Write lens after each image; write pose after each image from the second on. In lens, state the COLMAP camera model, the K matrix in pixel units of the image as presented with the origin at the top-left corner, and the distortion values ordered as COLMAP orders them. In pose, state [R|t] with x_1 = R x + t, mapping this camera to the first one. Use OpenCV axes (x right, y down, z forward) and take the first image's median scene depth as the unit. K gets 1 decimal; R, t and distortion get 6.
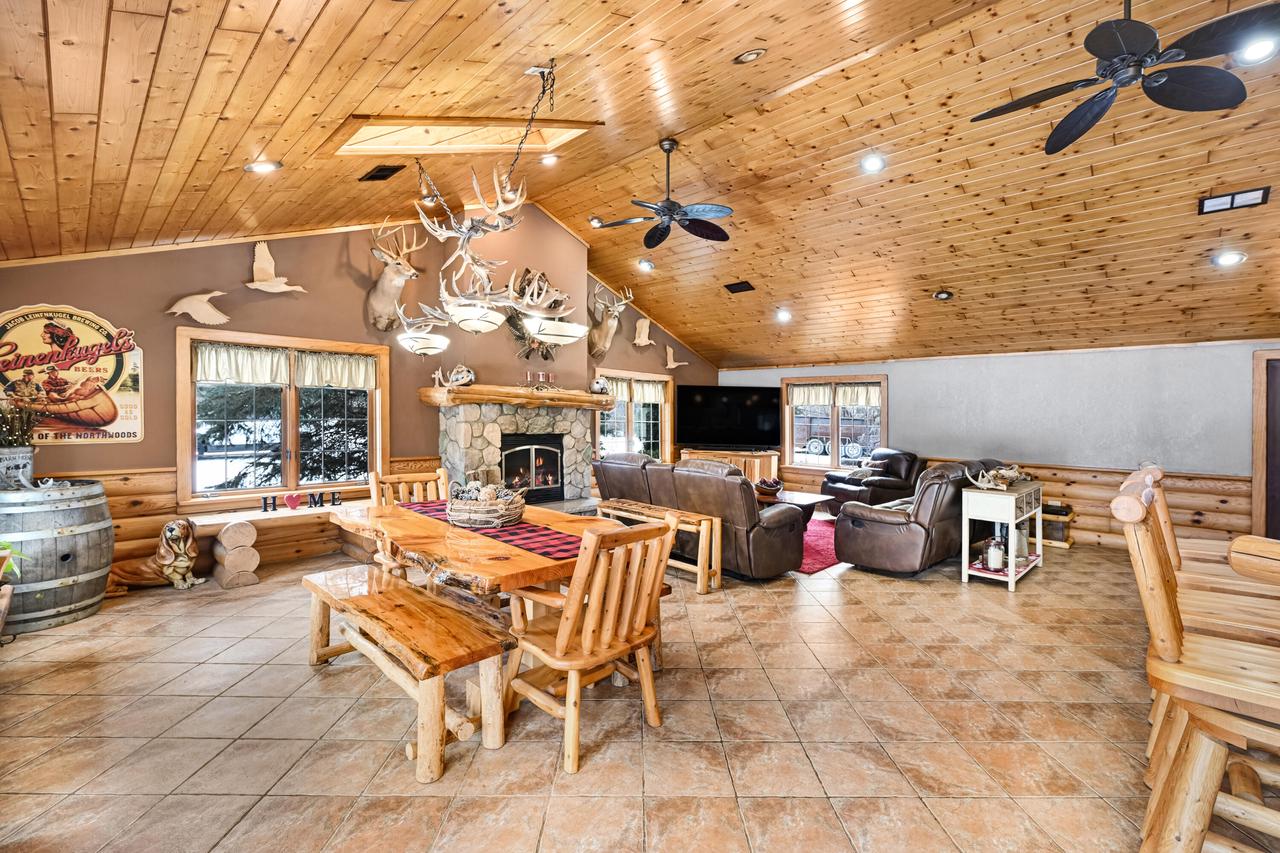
lens RADIAL K [[561.6, 0, 638.8], [0, 561.6, 401.9], [0, 0, 1]] dist [0.001423, 0.000593]
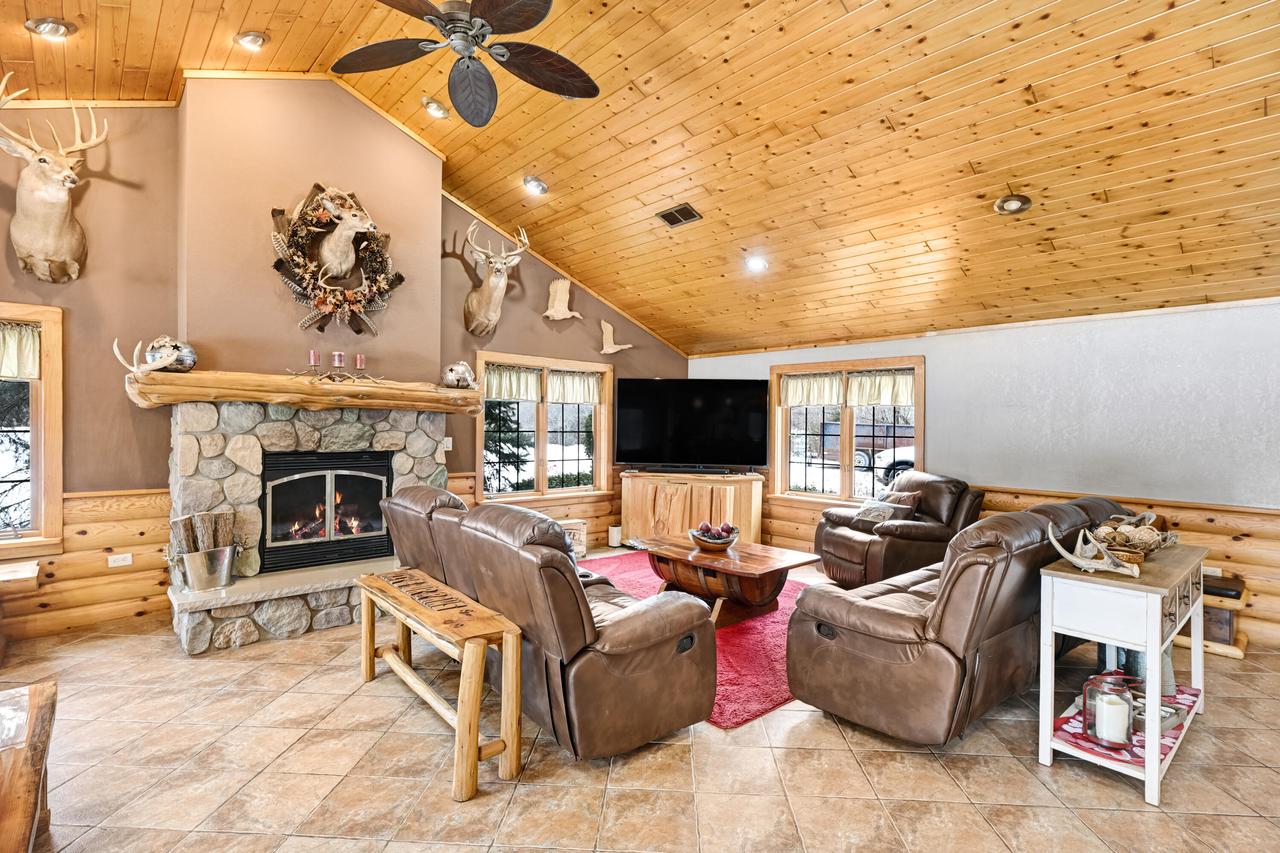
lens RADIAL K [[625.4, 0, 639.8], [0, 625.4, 429.0], [0, 0, 1]] dist [0.004197, 0.000793]
pose [[0.998477, -0.004761, -0.054955, 0.199816], [0.006482, 0.999493, 0.031180, 0.012822], [0.054779, -0.031489, 0.998002, 0.341693]]
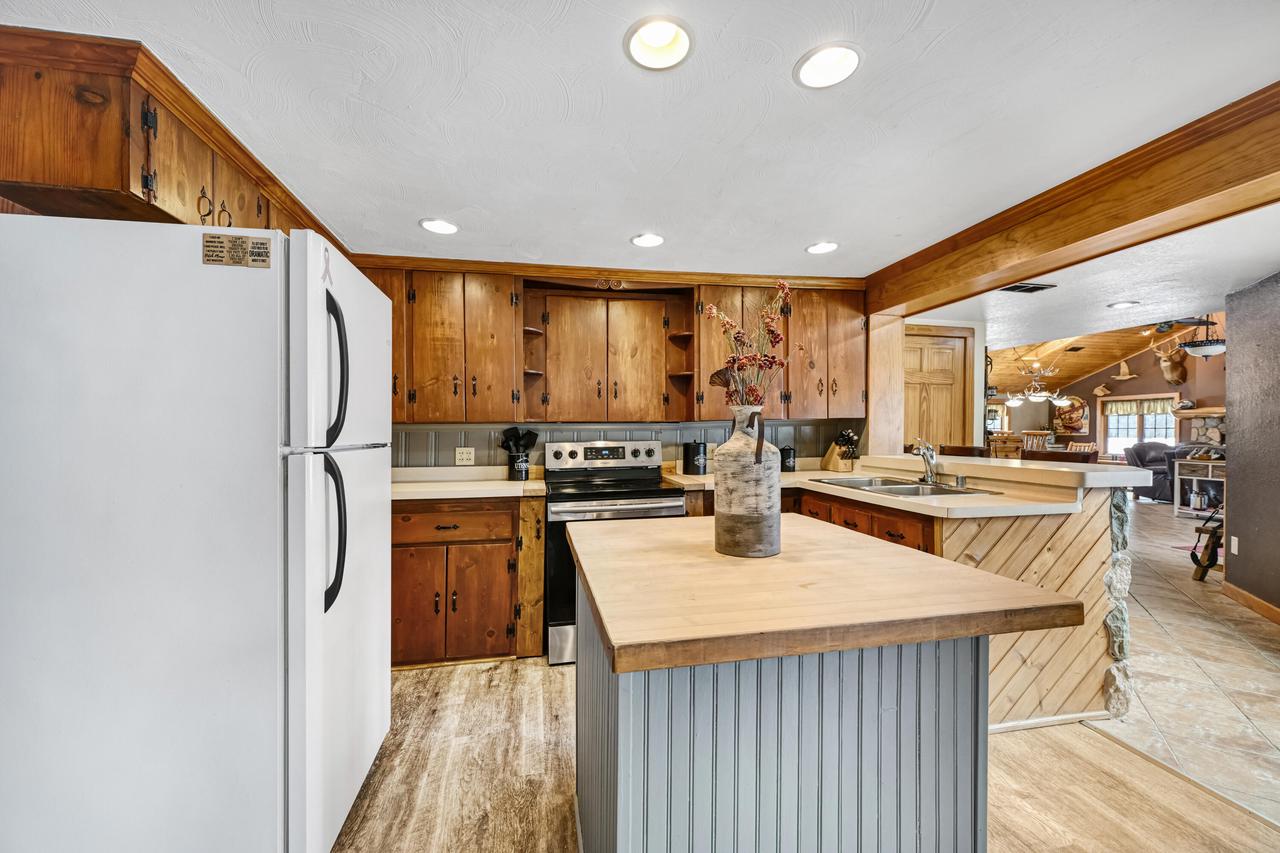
lens RADIAL K [[543.9, 0, 641.7], [0, 543.9, 433.0], [0, 0, 1]] dist [-0.002490, -0.000235]
pose [[-0.555039, -0.011075, -0.831751, 2.218912], [0.013990, 0.999646, -0.022647, 0.066751], [0.831707, -0.024206, -0.554687, 0.419578]]
